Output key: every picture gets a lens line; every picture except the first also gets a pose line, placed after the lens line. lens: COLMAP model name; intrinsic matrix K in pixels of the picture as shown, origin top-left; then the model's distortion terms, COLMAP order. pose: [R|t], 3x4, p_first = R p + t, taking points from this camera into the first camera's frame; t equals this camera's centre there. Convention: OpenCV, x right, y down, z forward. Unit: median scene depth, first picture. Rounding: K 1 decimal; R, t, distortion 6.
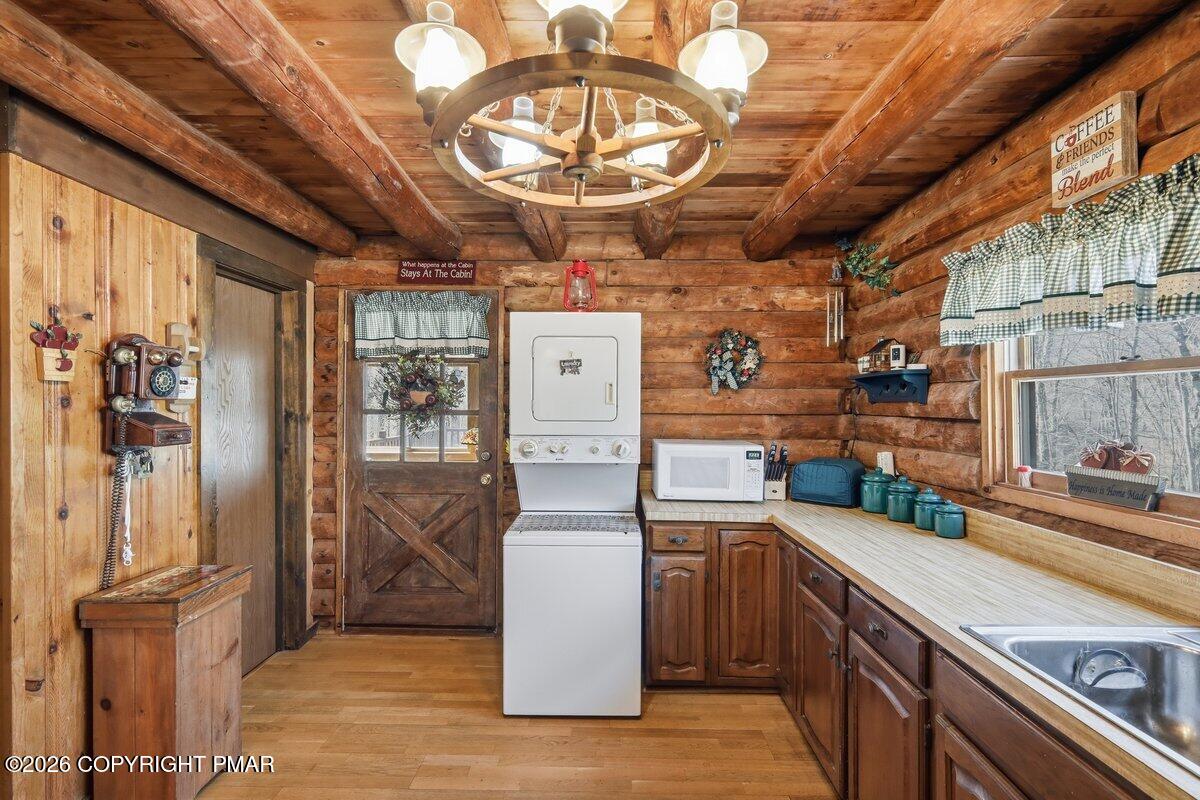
lens RADIAL K [[530.4, 0, 601.3], [0, 530.4, 403.0], [0, 0, 1]] dist [0.002922, -0.000896]
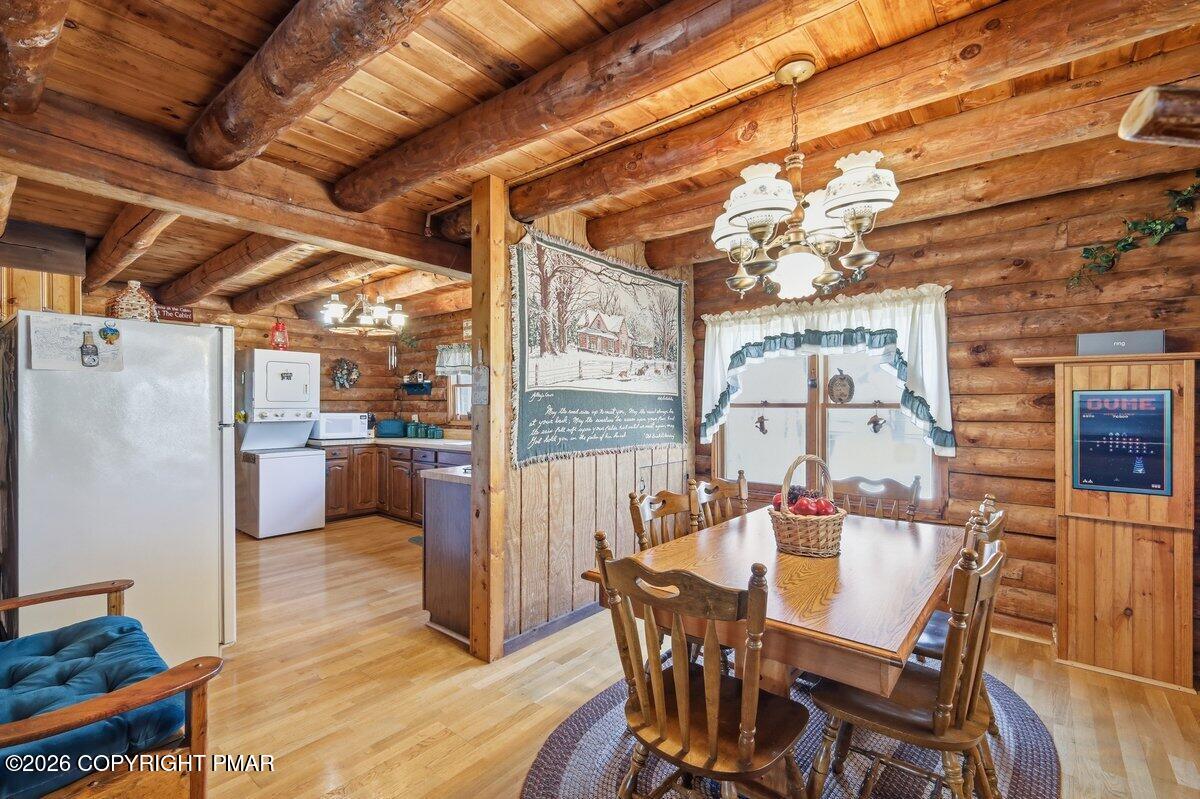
lens RADIAL K [[530.4, 0, 600.1], [0, 530.4, 404.7], [0, 0, 1]] dist [0.002922, -0.000896]
pose [[0.625550, -0.003566, 0.780176, -0.901761], [0.000573, 0.999991, 0.004112, 0.037592], [-0.780184, -0.002126, 0.625547, -1.290274]]
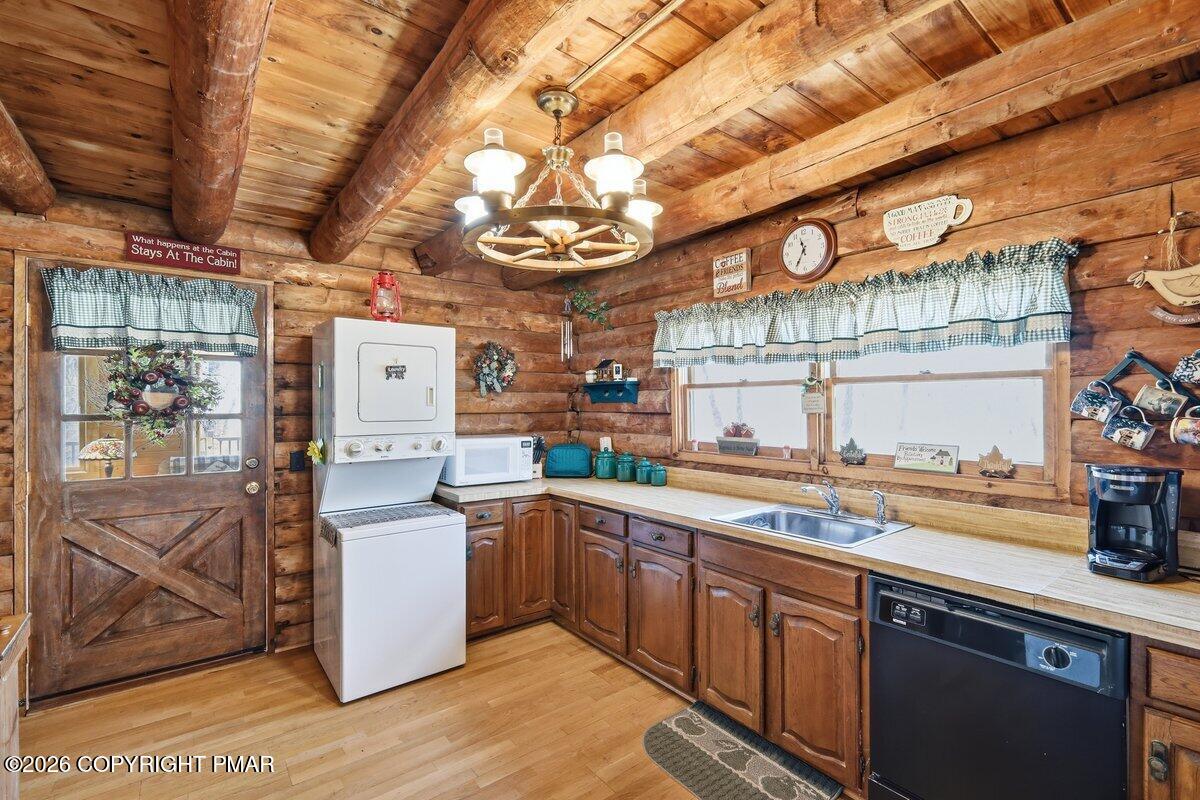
lens RADIAL K [[530.4, 0, 600.7], [0, 530.4, 403.0], [0, 0, 1]] dist [0.002922, -0.000896]
pose [[0.779577, -0.005774, 0.626279, -0.396132], [0.005883, 0.999981, 0.001896, -0.003288], [-0.626278, 0.002207, 0.779596, -0.121839]]
